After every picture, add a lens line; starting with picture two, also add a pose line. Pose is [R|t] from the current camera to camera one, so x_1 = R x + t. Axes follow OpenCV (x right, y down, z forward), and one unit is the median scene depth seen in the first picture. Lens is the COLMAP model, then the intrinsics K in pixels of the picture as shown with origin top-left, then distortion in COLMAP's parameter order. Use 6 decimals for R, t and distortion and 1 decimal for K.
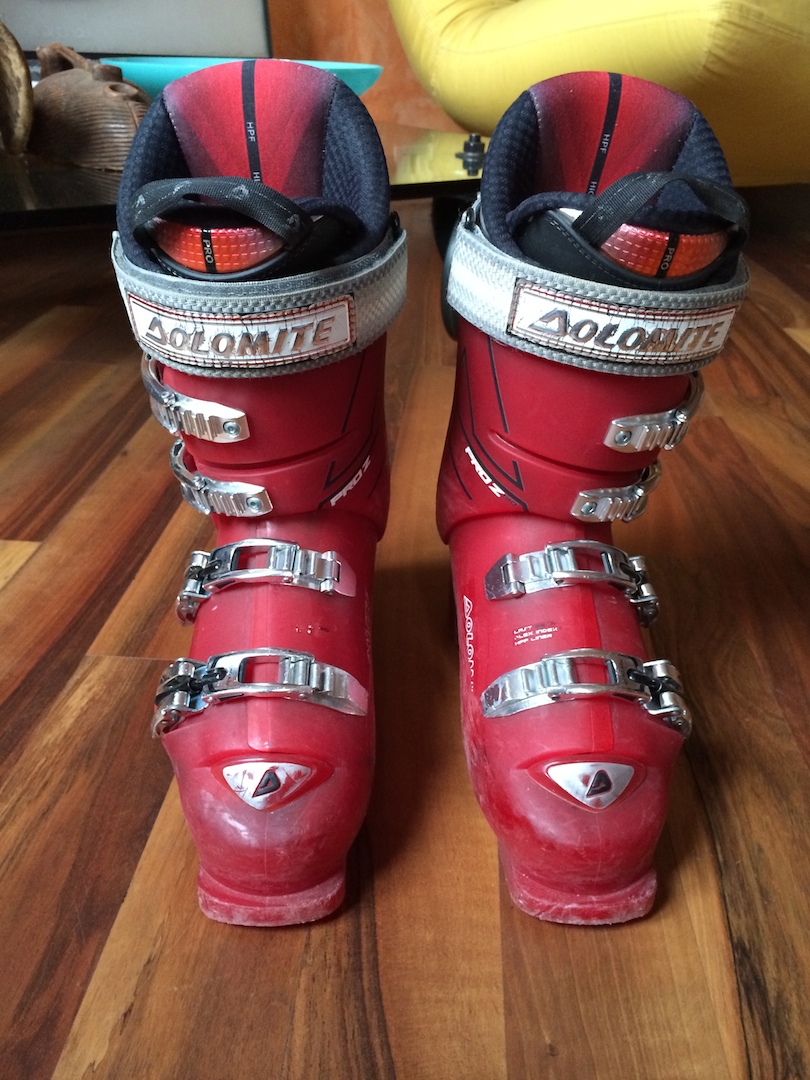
lens RADIAL K [[935.2, 0, 395.5], [0, 935.2, 539.2], [0, 0, 1]] dist [0.086481, -0.113580]
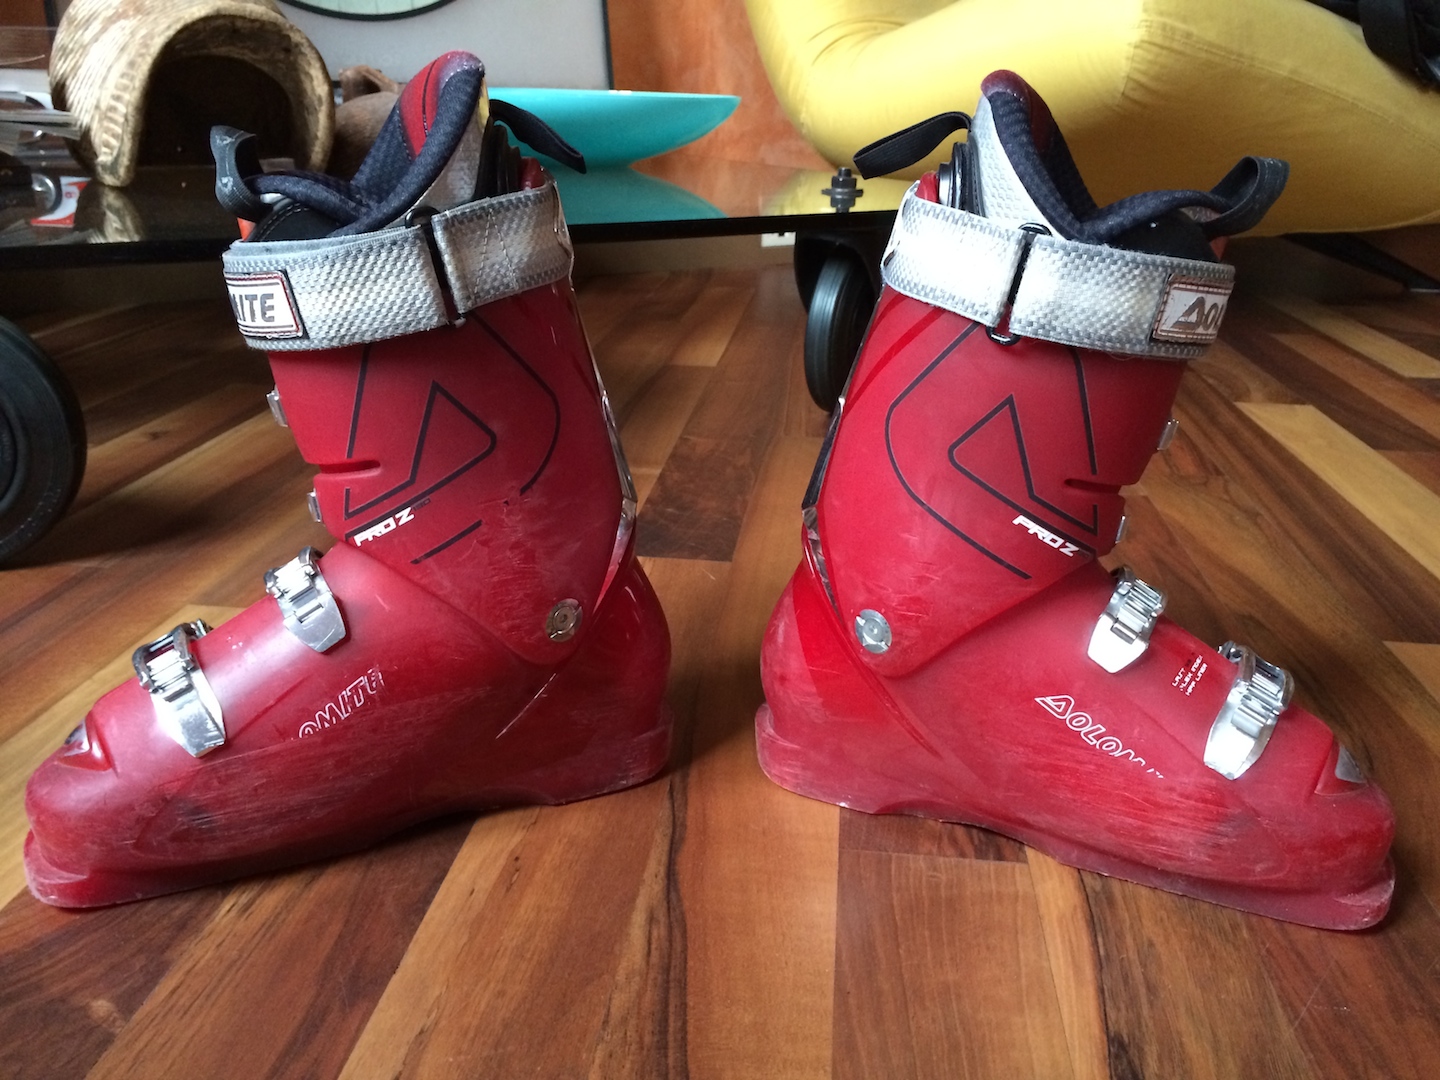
lens RADIAL K [[1247.0, 0, 721.4], [0, 1247.0, 545.8], [0, 0, 1]] dist [0.086481, -0.113580]
pose [[0.999243, 0.012897, -0.036699, 0.035084], [-0.017687, 0.990911, -0.133348, 0.110451], [0.034646, 0.133896, 0.990390, -0.133927]]
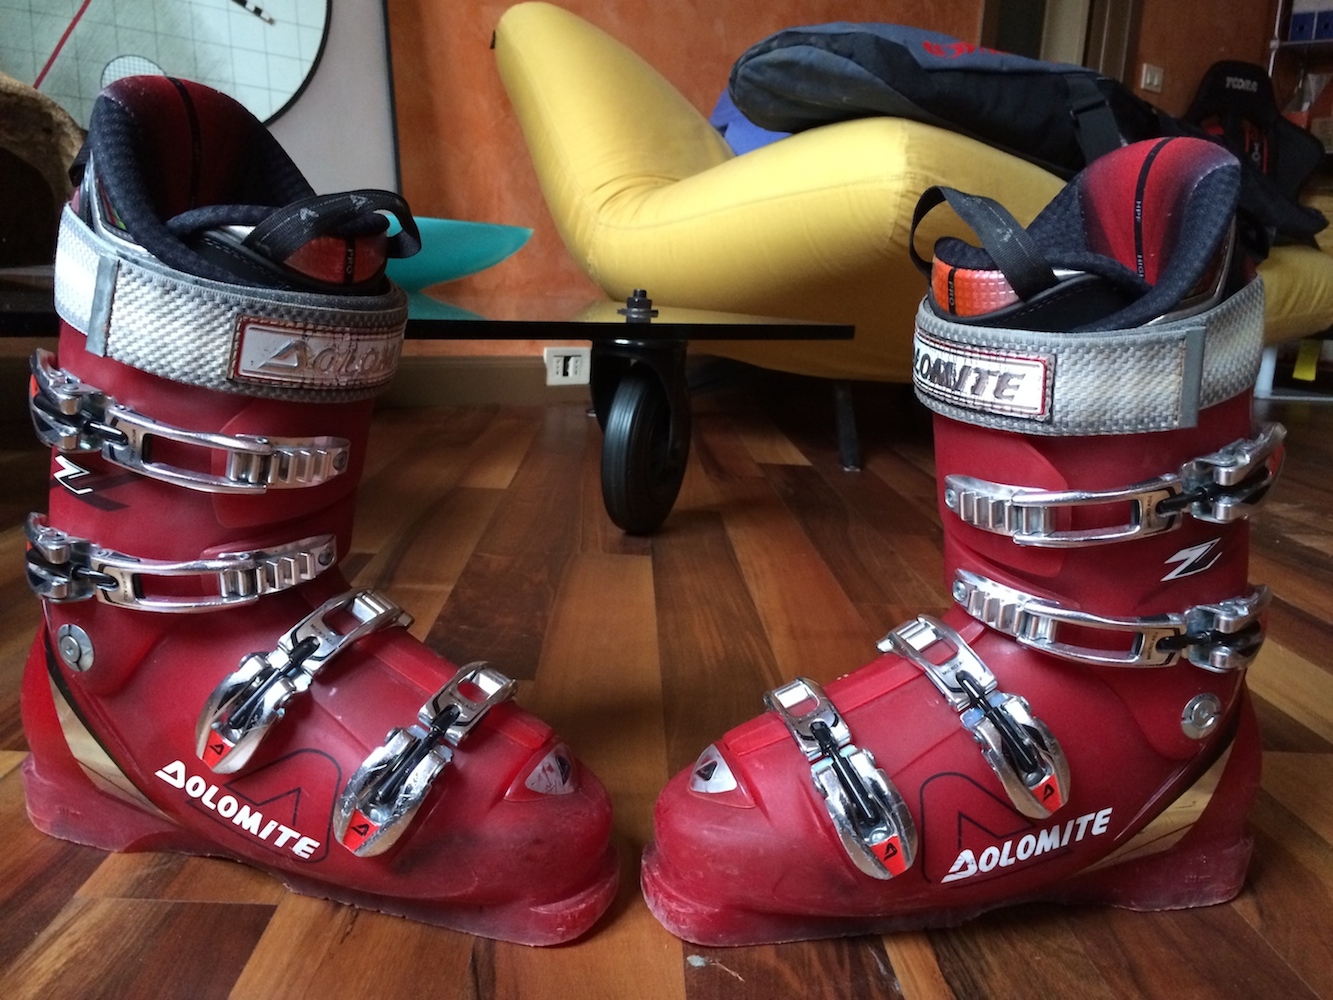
lens RADIAL K [[1154.3, 0, 667.7], [0, 1154.3, 495.6], [0, 0, 1]] dist [0.086481, -0.113580]
pose [[0.994259, 0.010983, 0.106439, -0.001805], [0.020127, 0.957767, -0.286841, 0.101154], [-0.105094, 0.287337, 0.952047, 0.087997]]
